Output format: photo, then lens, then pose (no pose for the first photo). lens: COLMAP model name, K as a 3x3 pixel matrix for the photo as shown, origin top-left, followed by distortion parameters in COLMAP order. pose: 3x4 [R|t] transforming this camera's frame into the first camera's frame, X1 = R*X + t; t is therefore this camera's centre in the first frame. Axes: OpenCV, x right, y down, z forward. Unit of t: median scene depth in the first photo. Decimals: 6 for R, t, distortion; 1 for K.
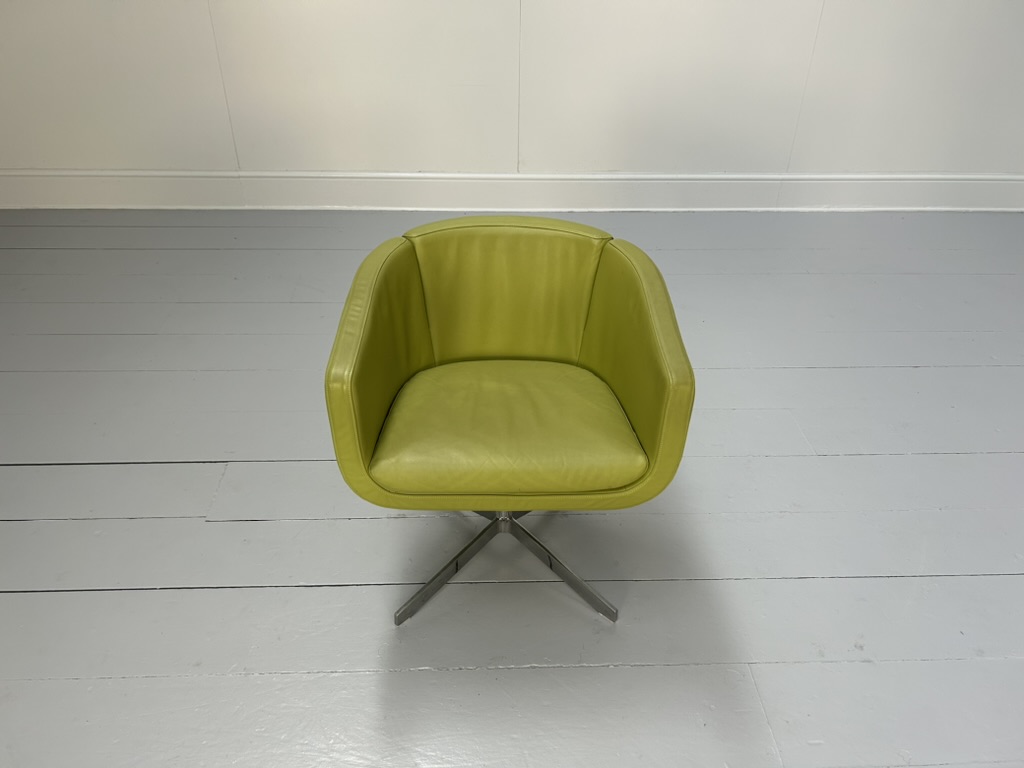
lens RADIAL K [[768.3, 0, 506.9], [0, 768.3, 381.9], [0, 0, 1]] dist [0.041550, -0.043490]
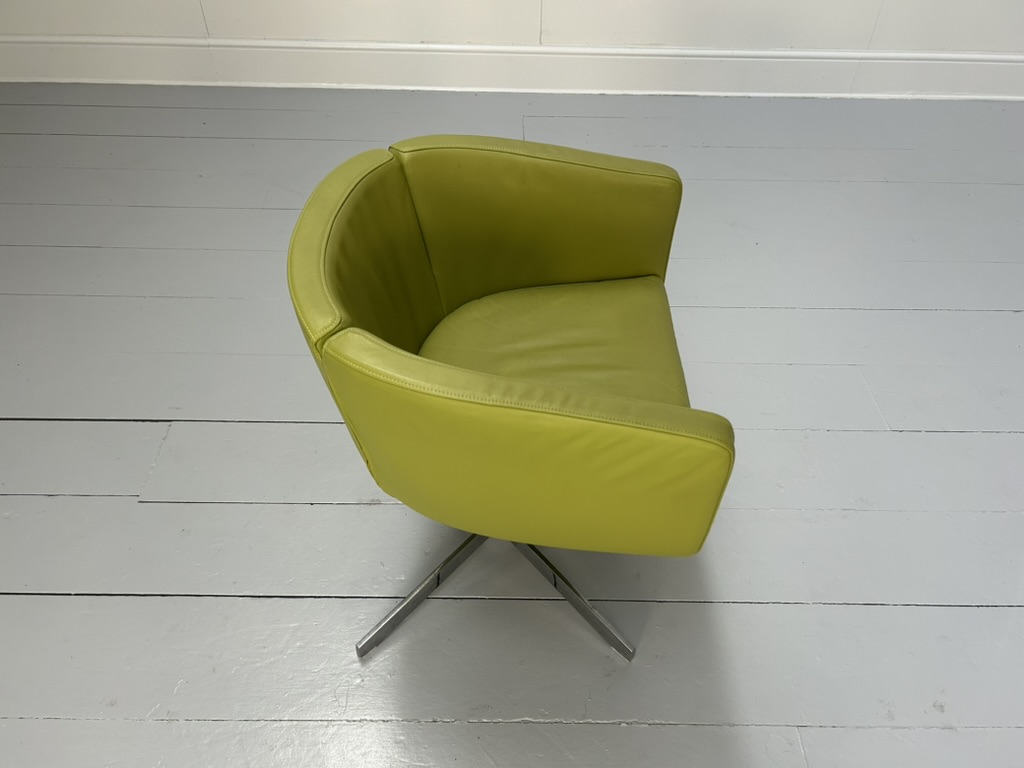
lens RADIAL K [[768.3, 0, 505.2], [0, 768.3, 379.1], [0, 0, 1]] dist [0.041550, -0.043490]
pose [[0.999132, 0.028245, -0.030617, 0.025902], [-0.022985, 0.986802, 0.160291, -0.102960], [0.034741, -0.159448, 0.986595, 0.250109]]
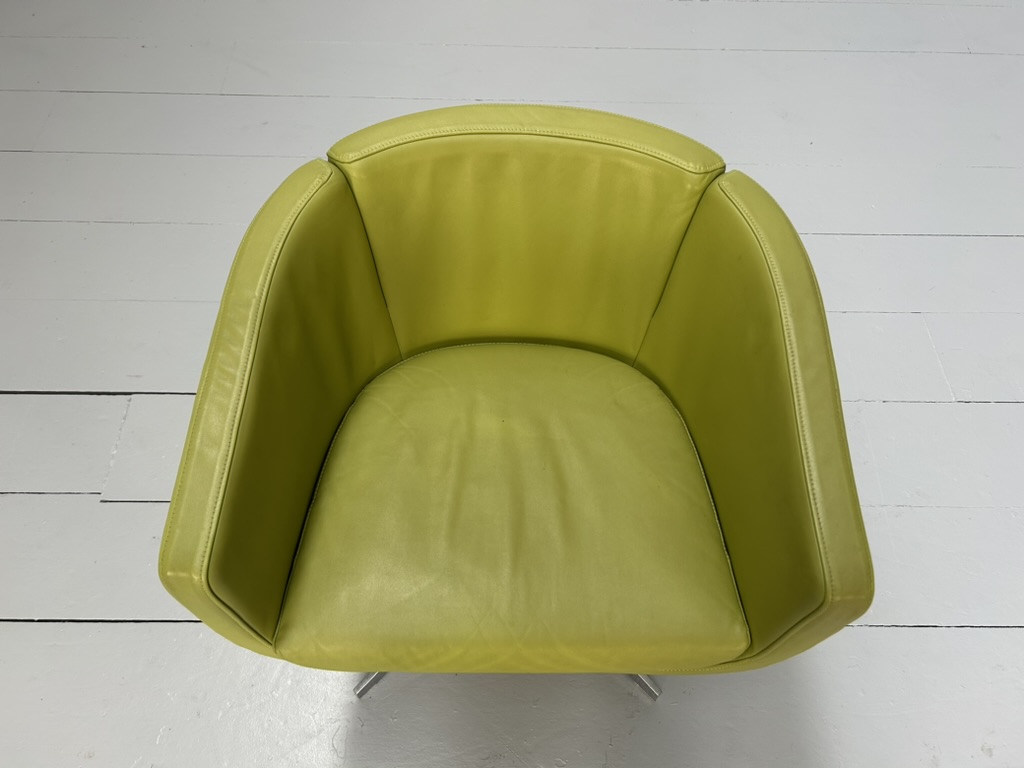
lens RADIAL K [[768.3, 0, 509.2], [0, 768.3, 379.2], [0, 0, 1]] dist [0.041550, -0.043490]
pose [[0.999246, 0.033911, -0.018901, 0.004804], [-0.023708, 0.918542, 0.394612, -0.252782], [0.030743, -0.393866, 0.918653, 0.441059]]
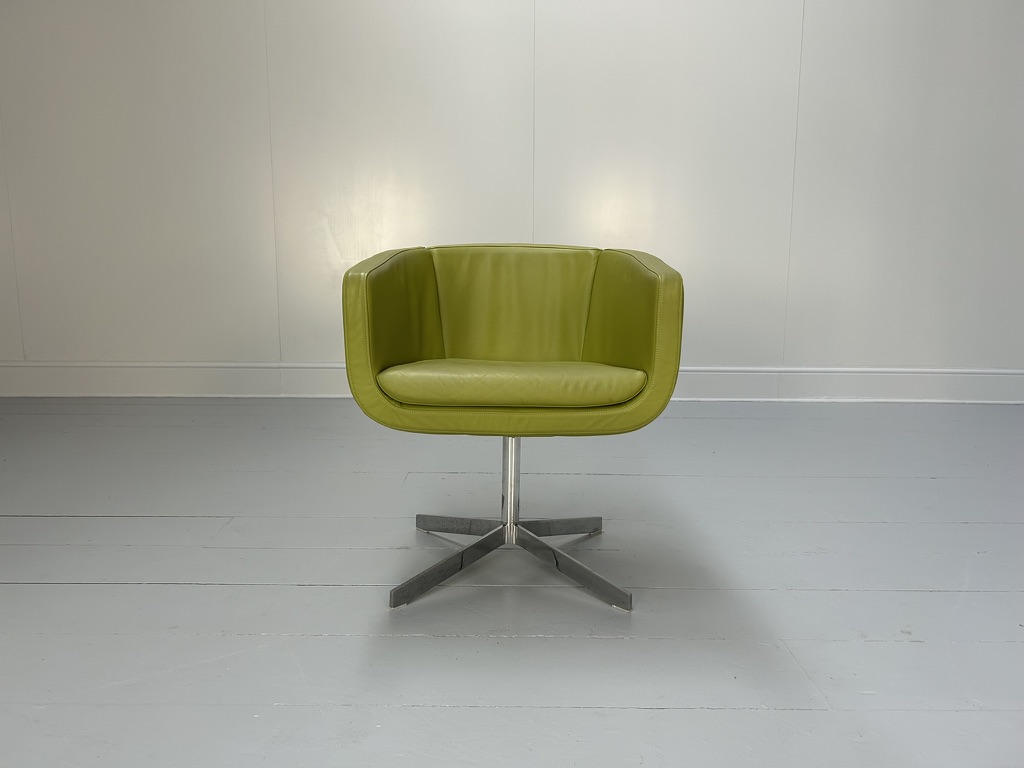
lens RADIAL K [[768.3, 0, 503.8], [0, 768.3, 381.7], [0, 0, 1]] dist [0.041550, -0.043490]
pose [[0.999390, -0.003556, -0.034737, 0.023840], [-0.011678, 0.903480, -0.428470, 0.458270], [0.032908, 0.428614, 0.902888, 0.055745]]
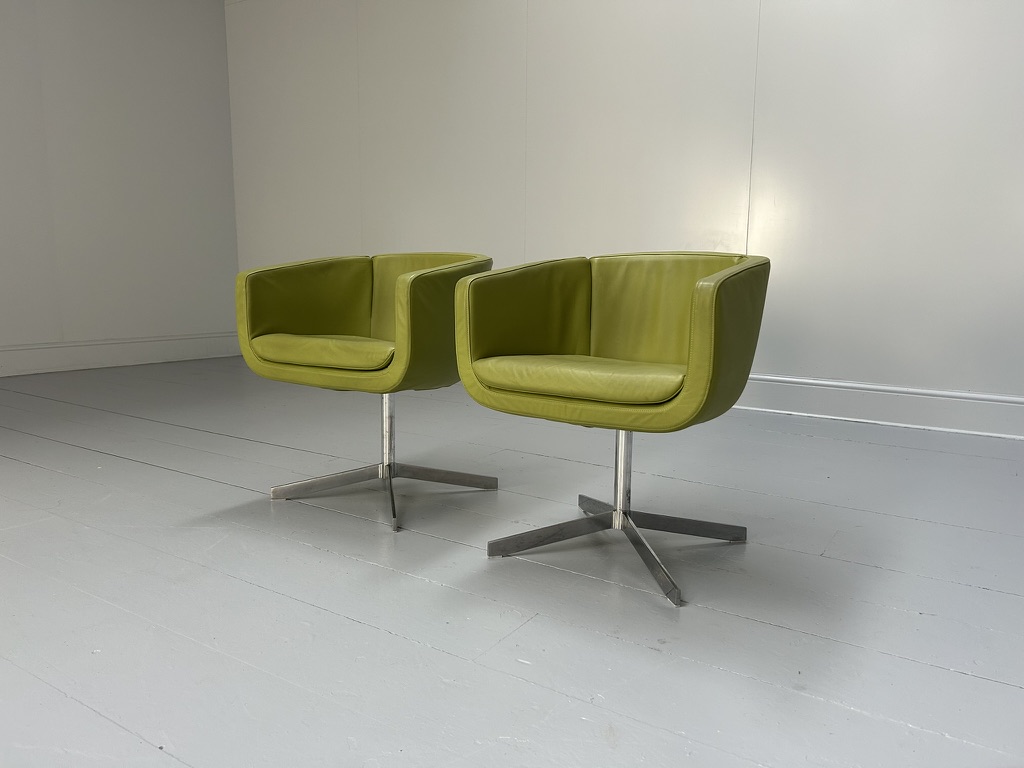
lens RADIAL K [[768.3, 0, 508.9], [0, 768.3, 399.1], [0, 0, 1]] dist [0.041550, -0.043490]
pose [[0.815697, 0.087017, -0.571897, 0.494150], [-0.318483, 0.892855, -0.318399, 0.452032], [0.482916, 0.441857, 0.756013, 0.071068]]
